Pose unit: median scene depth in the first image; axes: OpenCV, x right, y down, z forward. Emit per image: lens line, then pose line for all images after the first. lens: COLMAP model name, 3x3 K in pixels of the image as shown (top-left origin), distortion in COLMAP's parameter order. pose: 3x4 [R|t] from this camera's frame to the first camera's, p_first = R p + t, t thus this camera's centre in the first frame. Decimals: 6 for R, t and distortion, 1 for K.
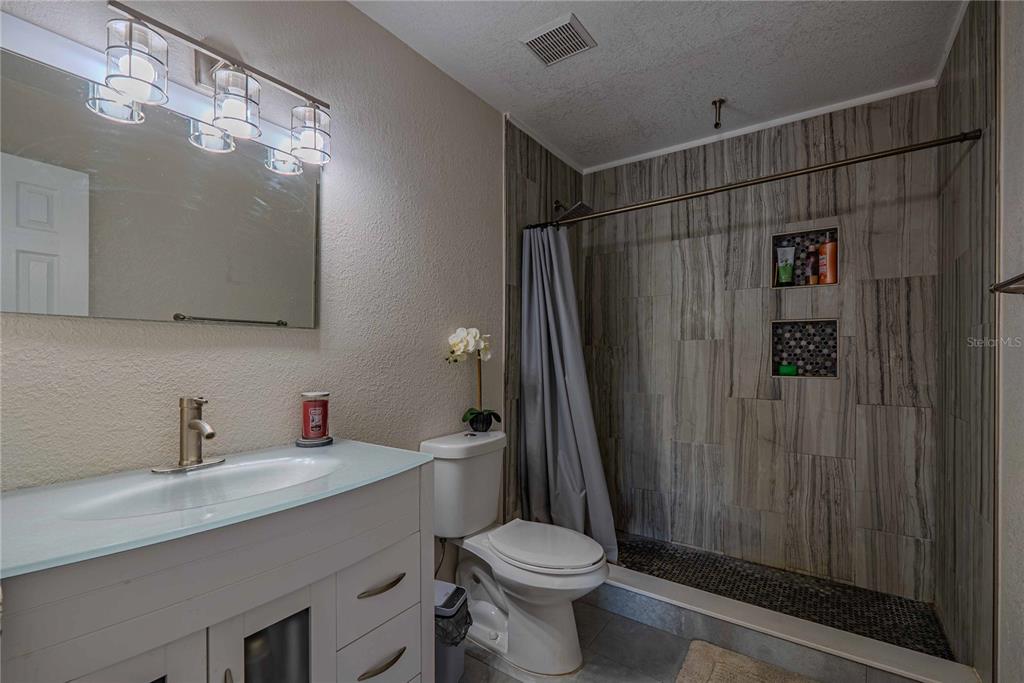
lens RADIAL K [[448.1, 0, 509.2], [0, 448.1, 348.5], [0, 0, 1]] dist [-0.006960, 0.001035]
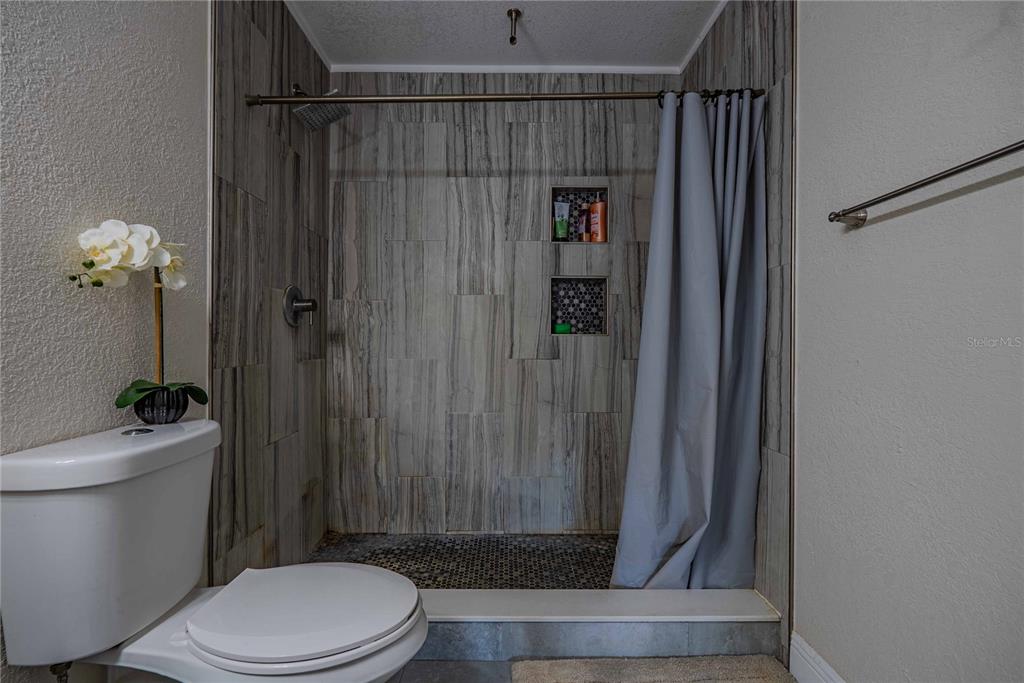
lens RADIAL K [[448.1, 0, 519.6], [0, 448.1, 340.7], [0, 0, 1]] dist [-0.006960, 0.001035]
pose [[0.805711, 0.001770, 0.592306, -0.030868], [-0.013623, 0.999786, 0.015544, 0.063246], [-0.592152, -0.020593, 0.805563, 0.280863]]
